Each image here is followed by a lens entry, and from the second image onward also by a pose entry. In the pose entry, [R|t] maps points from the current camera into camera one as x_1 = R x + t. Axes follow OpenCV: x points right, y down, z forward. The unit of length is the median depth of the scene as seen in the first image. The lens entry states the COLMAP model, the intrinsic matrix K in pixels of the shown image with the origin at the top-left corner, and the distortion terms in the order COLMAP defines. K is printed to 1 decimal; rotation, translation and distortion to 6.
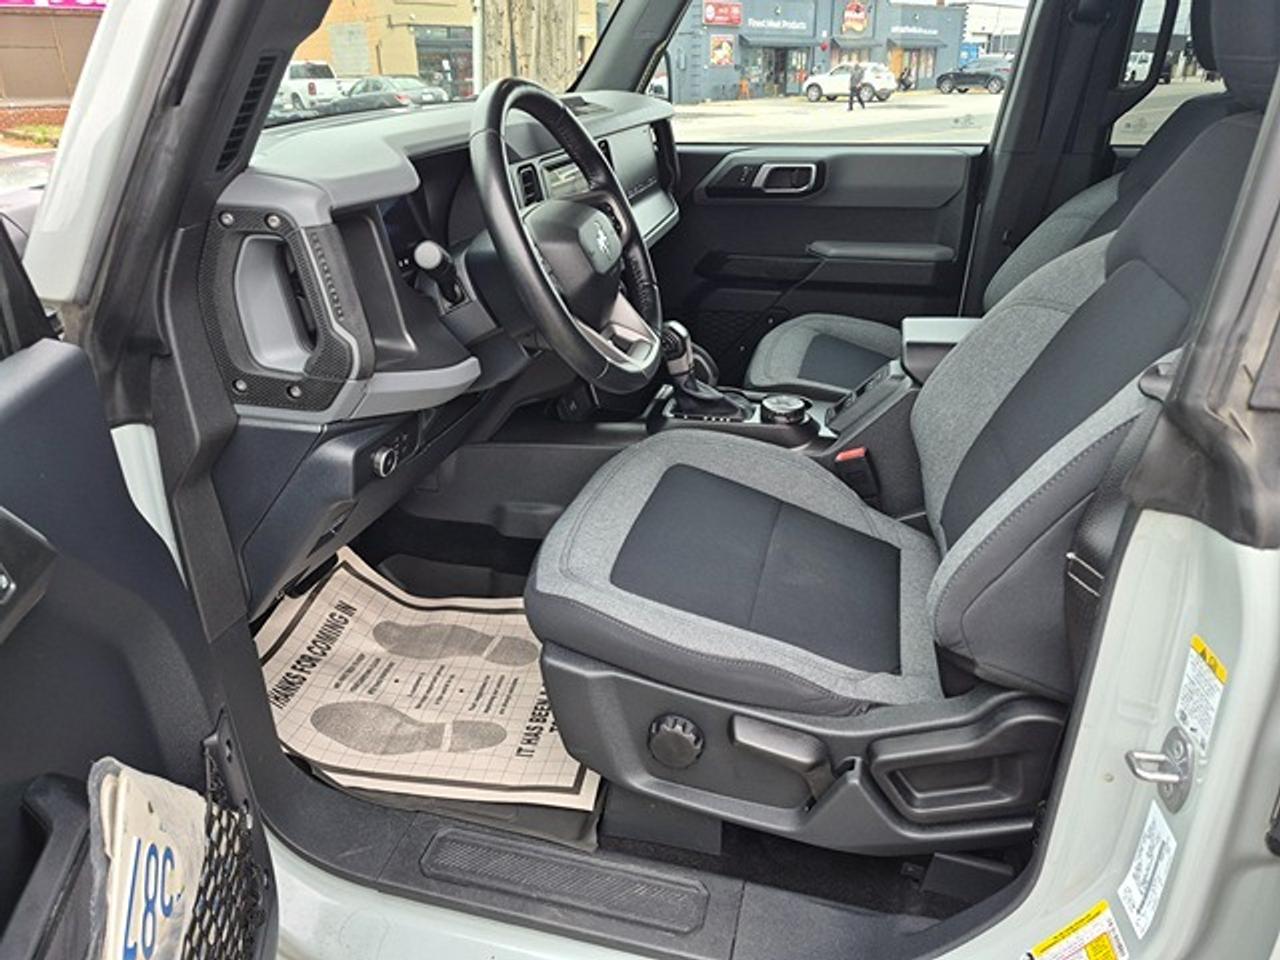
lens RADIAL K [[890.7, 0, 638.4], [0, 890.7, 485.9], [0, 0, 1]] dist [-0.009266, -0.003435]
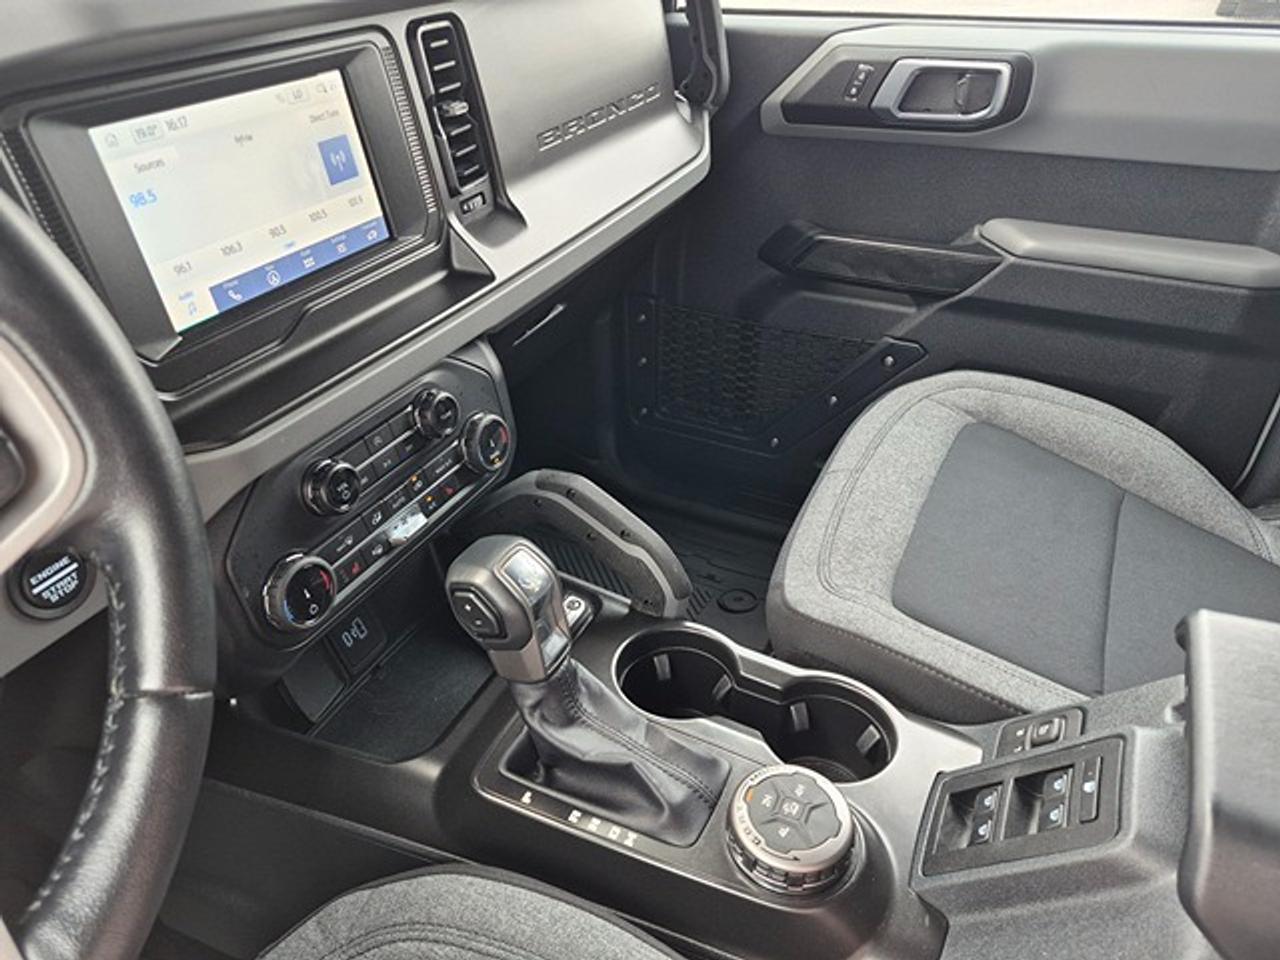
lens RADIAL K [[890.7, 0, 639.6], [0, 890.7, 475.8], [0, 0, 1]] dist [-0.009266, -0.003435]
pose [[0.979952, 0.101666, -0.171340, 0.107137], [-0.079509, 0.988114, 0.131568, -0.187834], [0.182680, -0.115307, 0.976387, 0.468075]]
